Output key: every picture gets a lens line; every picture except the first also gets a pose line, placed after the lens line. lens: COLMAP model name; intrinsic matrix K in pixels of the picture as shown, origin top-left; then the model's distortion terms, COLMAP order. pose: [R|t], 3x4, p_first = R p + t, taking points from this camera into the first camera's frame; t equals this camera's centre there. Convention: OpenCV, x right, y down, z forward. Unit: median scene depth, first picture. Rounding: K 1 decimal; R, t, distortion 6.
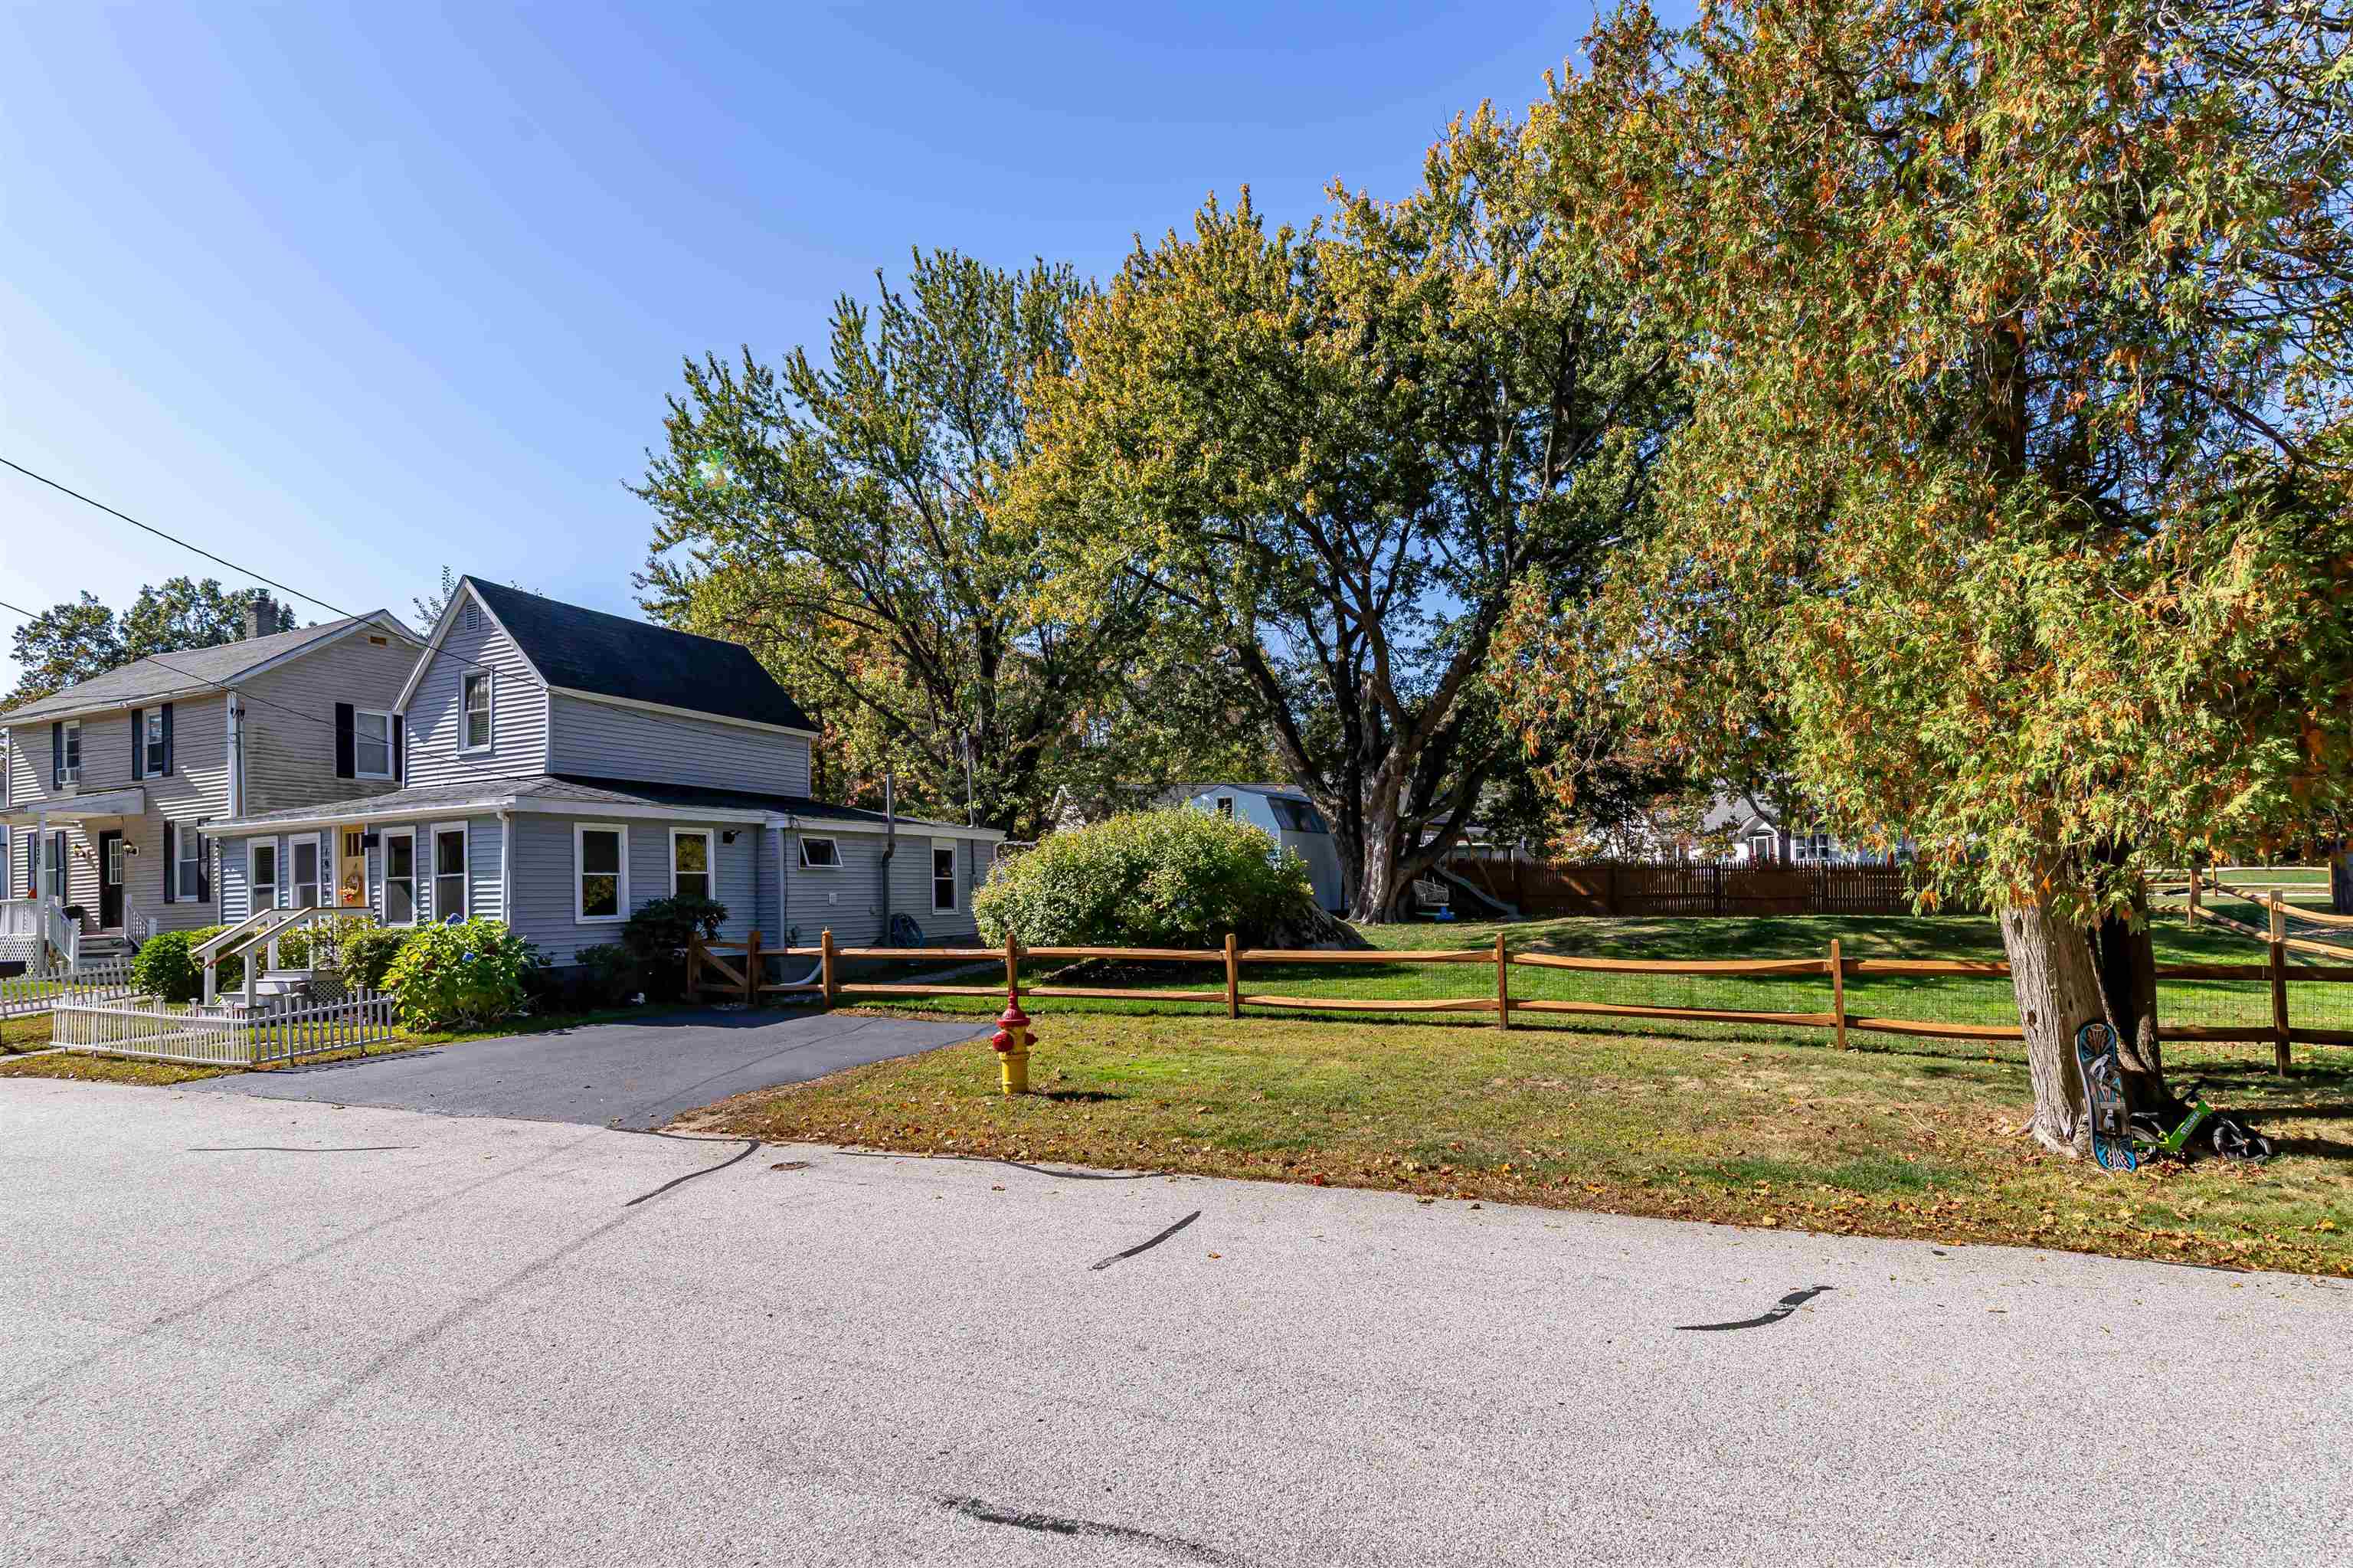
lens RADIAL K [[1193.6, 0, 1226.6], [0, 1193.6, 876.4], [0, 0, 1]] dist [0.000879, -0.000034]
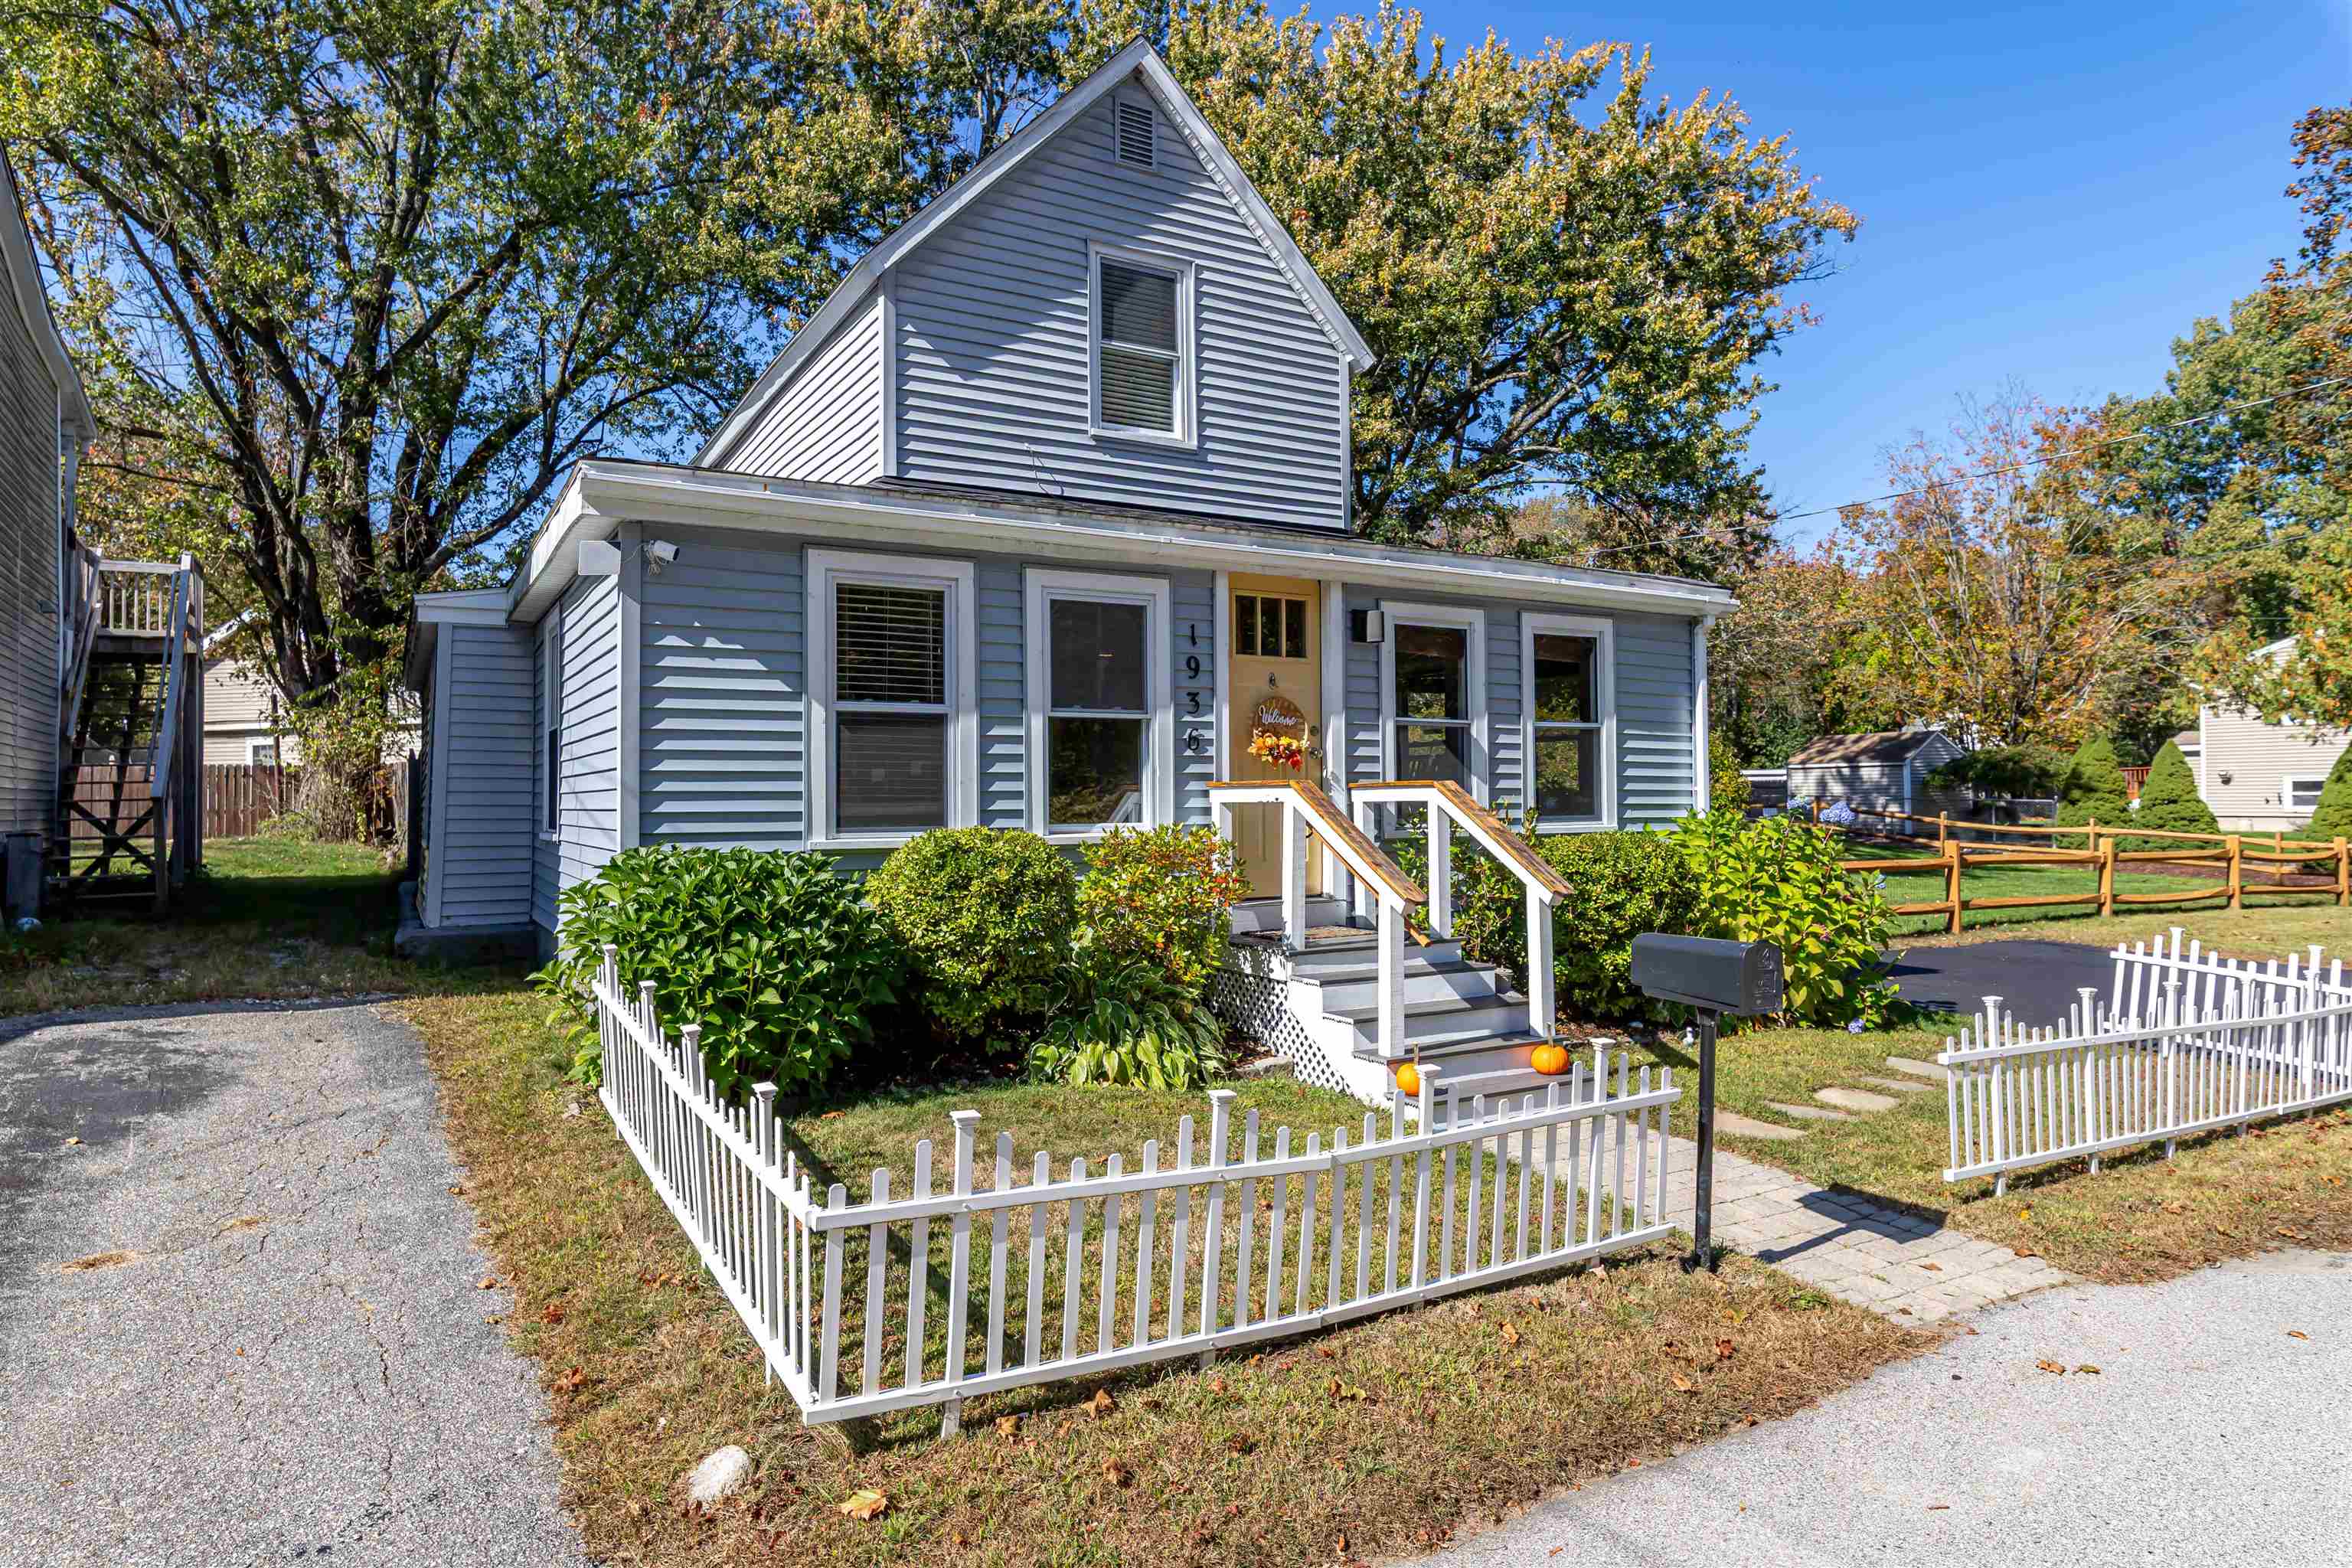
lens RADIAL K [[1352.9, 0, 1169.4], [0, 1352.9, 783.0], [0, 0, 1]] dist [0.004057, 0.000849]
pose [[0.572182, 0.032957, 0.819464, -1.028935], [-0.020341, 0.999455, -0.025994, 0.034999], [-0.819874, -0.001795, 0.572541, 0.705294]]
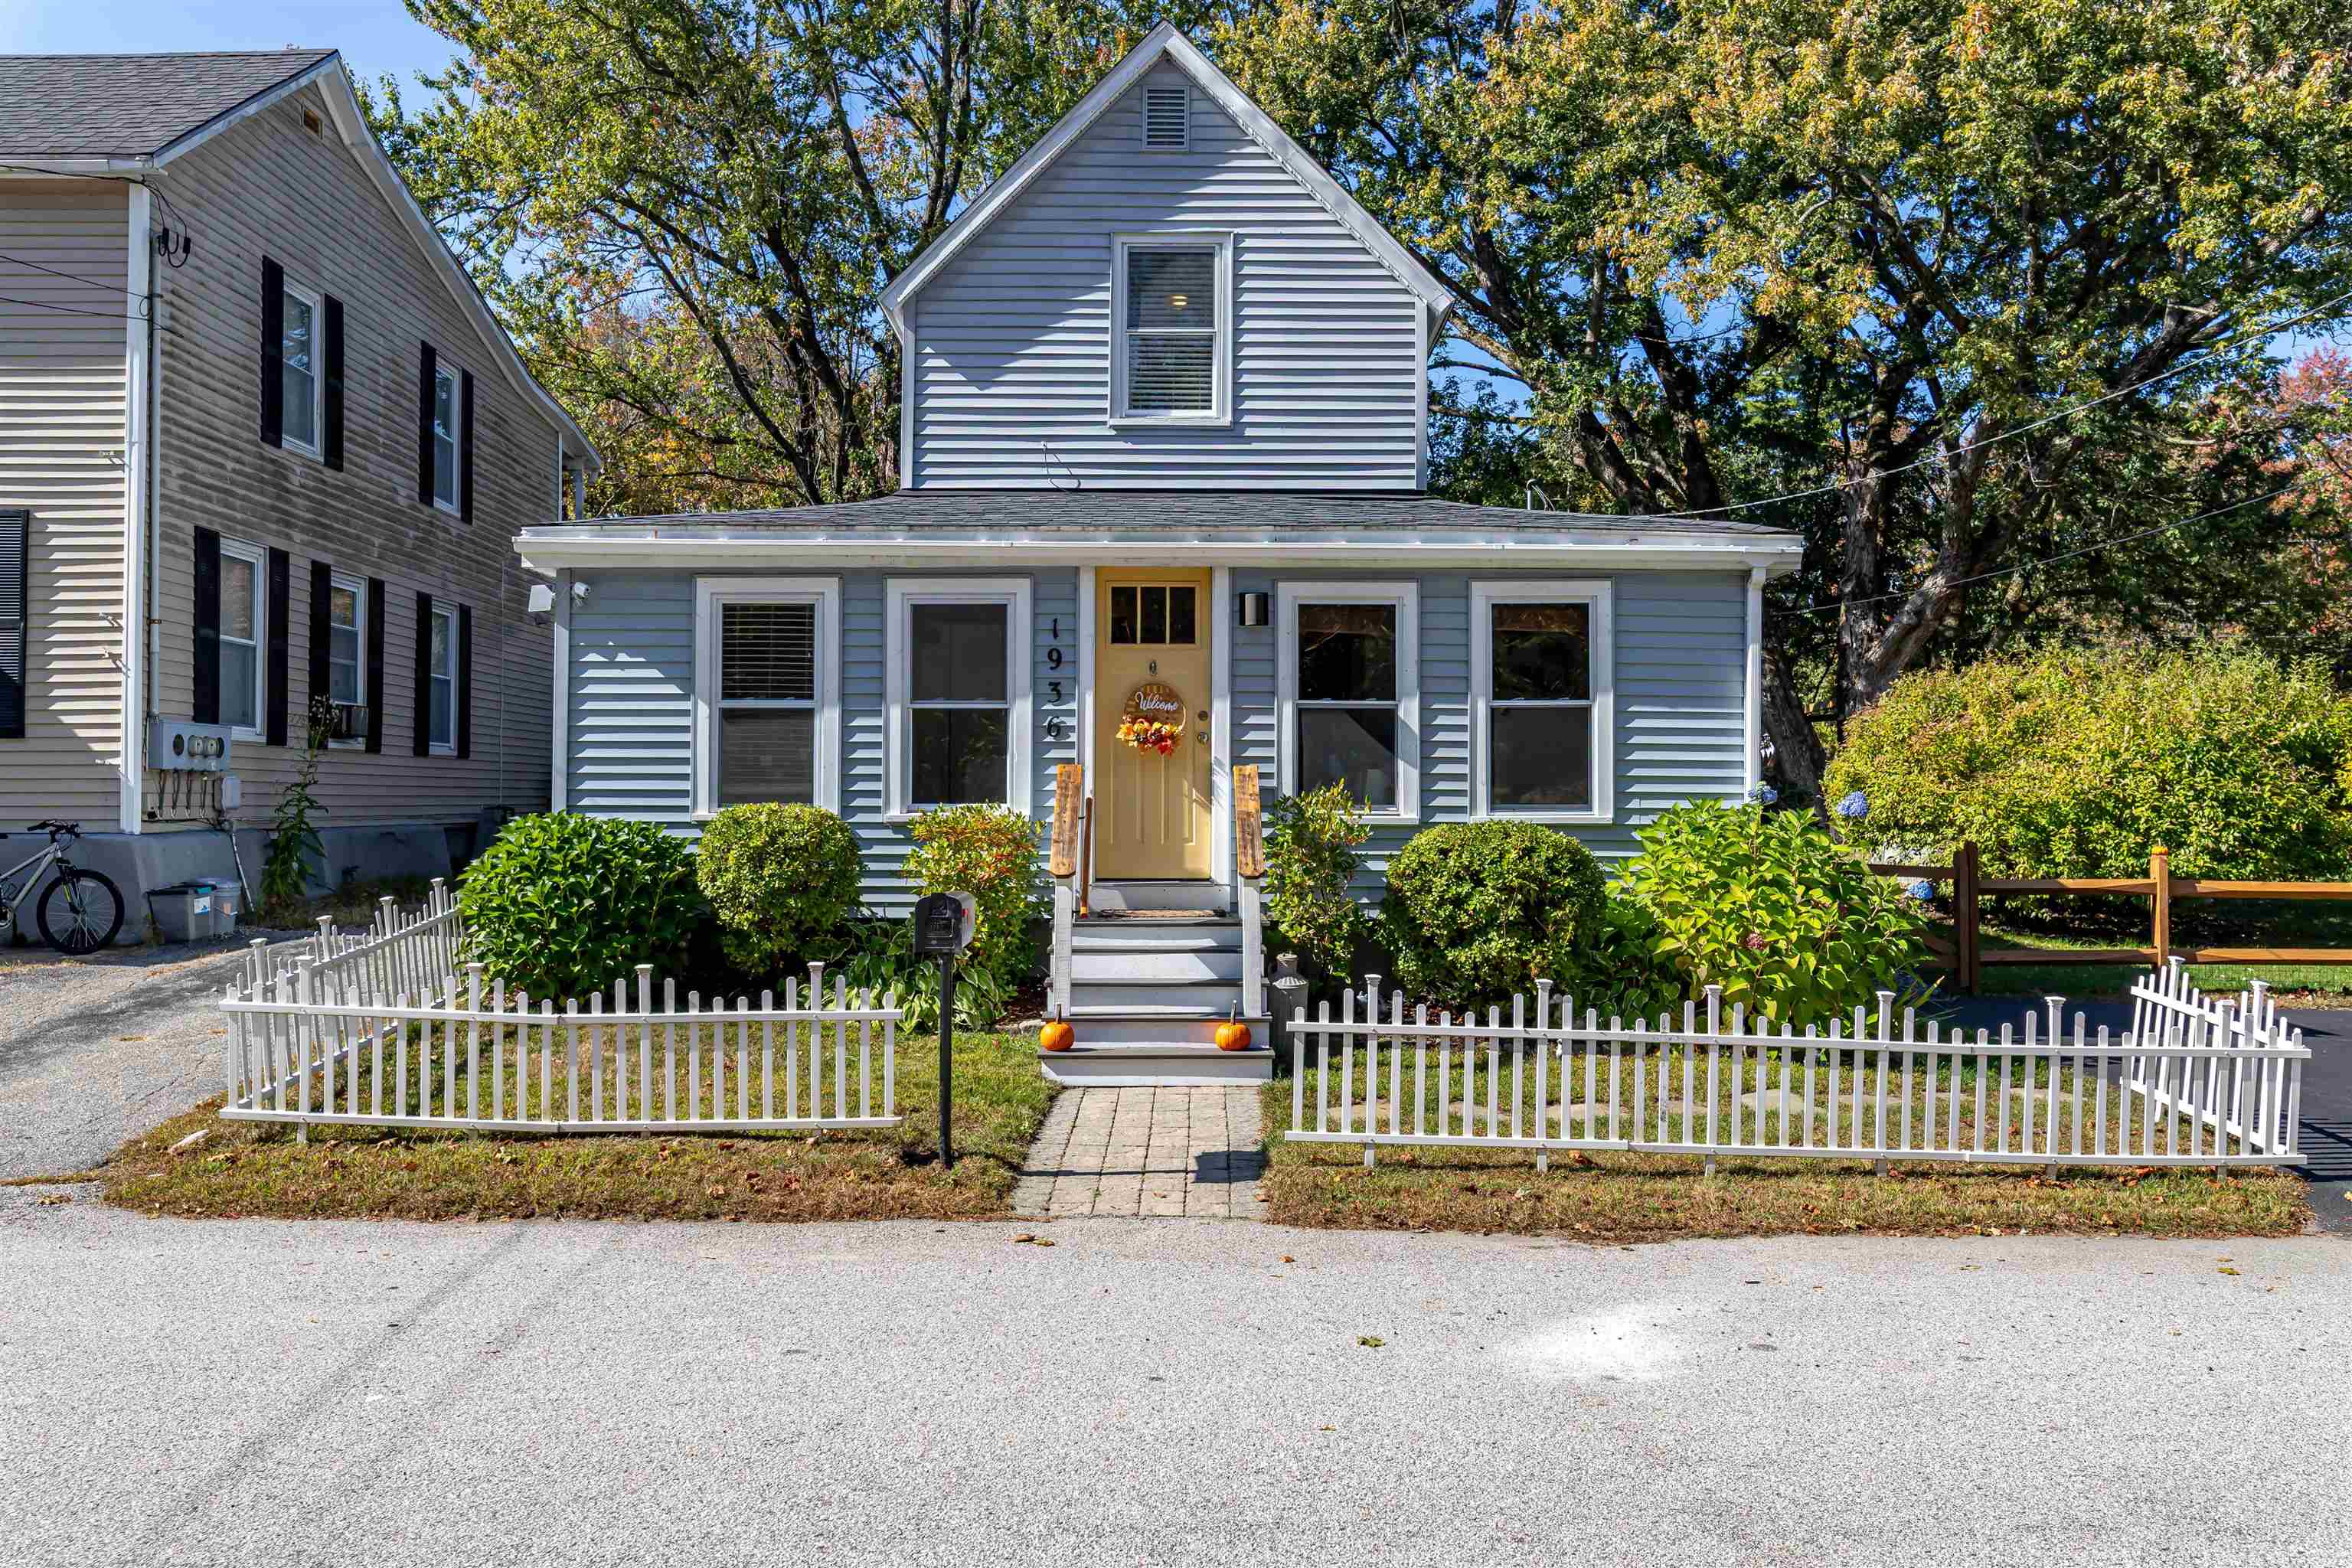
lens RADIAL K [[1790.9, 0, 1174.0], [0, 1790.9, 766.3], [0, 0, 1]] dist [0.000400, -0.000937]
pose [[0.904025, 0.034313, 0.426100, -0.904022], [-0.031992, 0.999409, -0.012604, 0.030105], [-0.426281, -0.002237, 0.904588, 0.402781]]
